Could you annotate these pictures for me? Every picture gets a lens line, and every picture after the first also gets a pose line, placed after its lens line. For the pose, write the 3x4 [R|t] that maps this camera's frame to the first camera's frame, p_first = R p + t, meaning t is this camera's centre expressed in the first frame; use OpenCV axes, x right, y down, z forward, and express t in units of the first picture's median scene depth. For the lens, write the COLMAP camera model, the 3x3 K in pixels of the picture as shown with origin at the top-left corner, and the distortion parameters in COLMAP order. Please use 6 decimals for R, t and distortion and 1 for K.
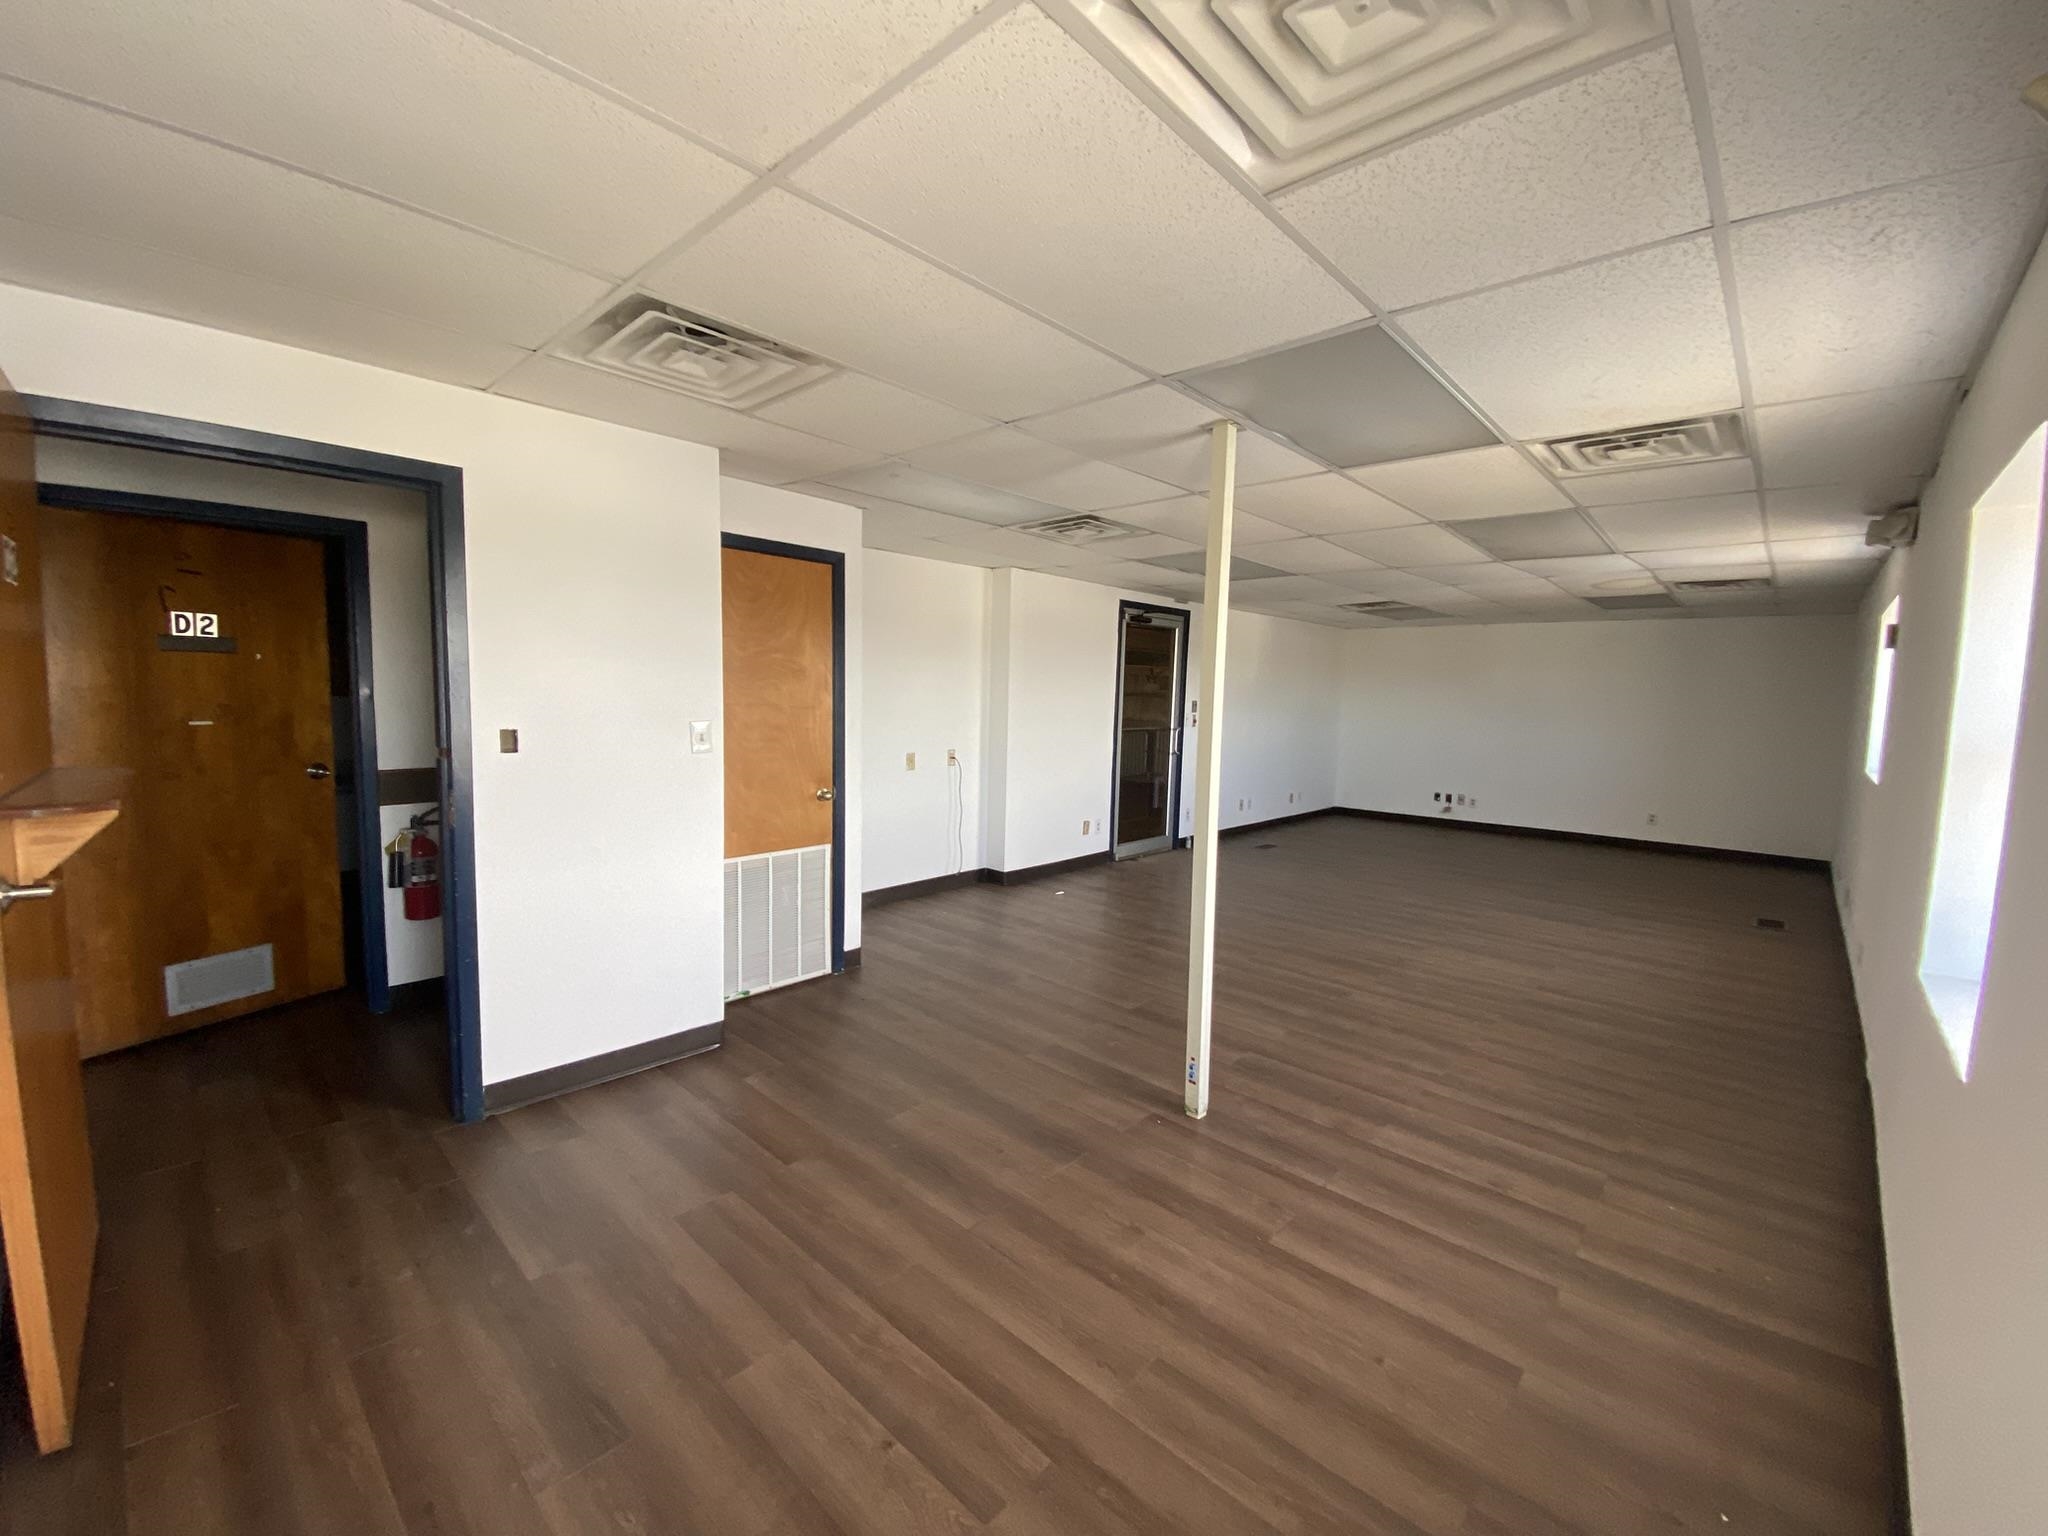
lens RADIAL K [[833.9, 0, 1011.4], [0, 833.9, 768.5], [0, 0, 1]] dist [-0.000972, -0.008152]
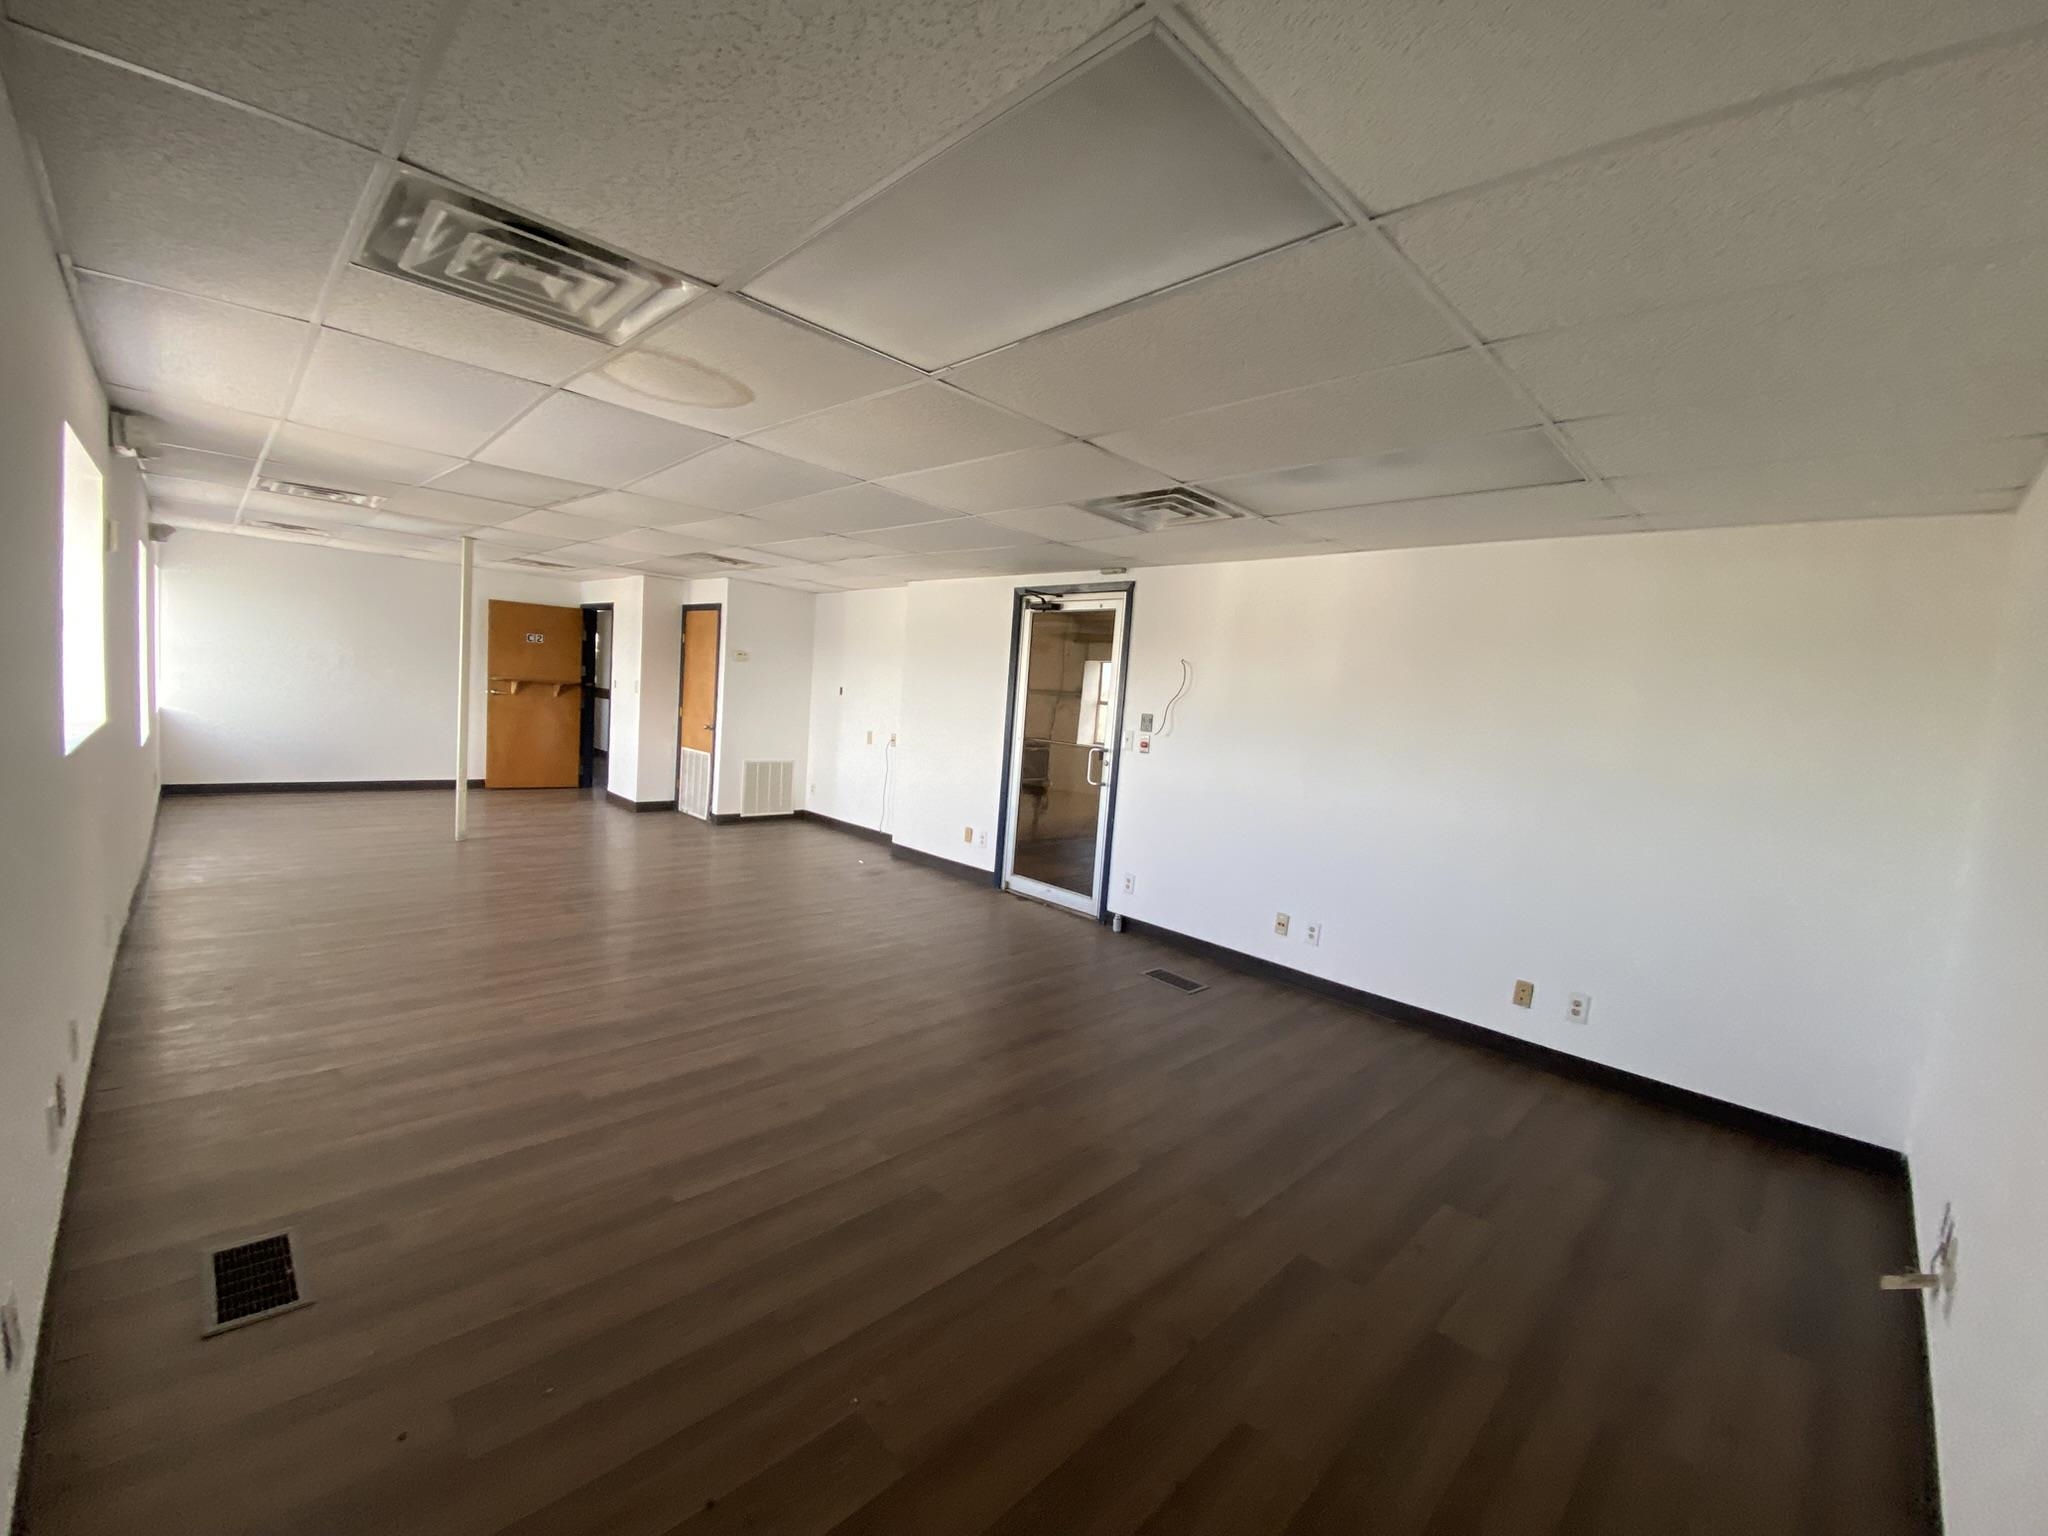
lens RADIAL K [[833.9, 0, 1011.4], [0, 833.9, 768.5], [0, 0, 1]] dist [-0.000972, -0.008152]
pose [[-0.042659, 0.065683, -0.996928, 0.957478], [-0.166842, 0.983357, 0.071928, -0.074142], [0.985060, 0.169398, -0.030991, 0.993751]]
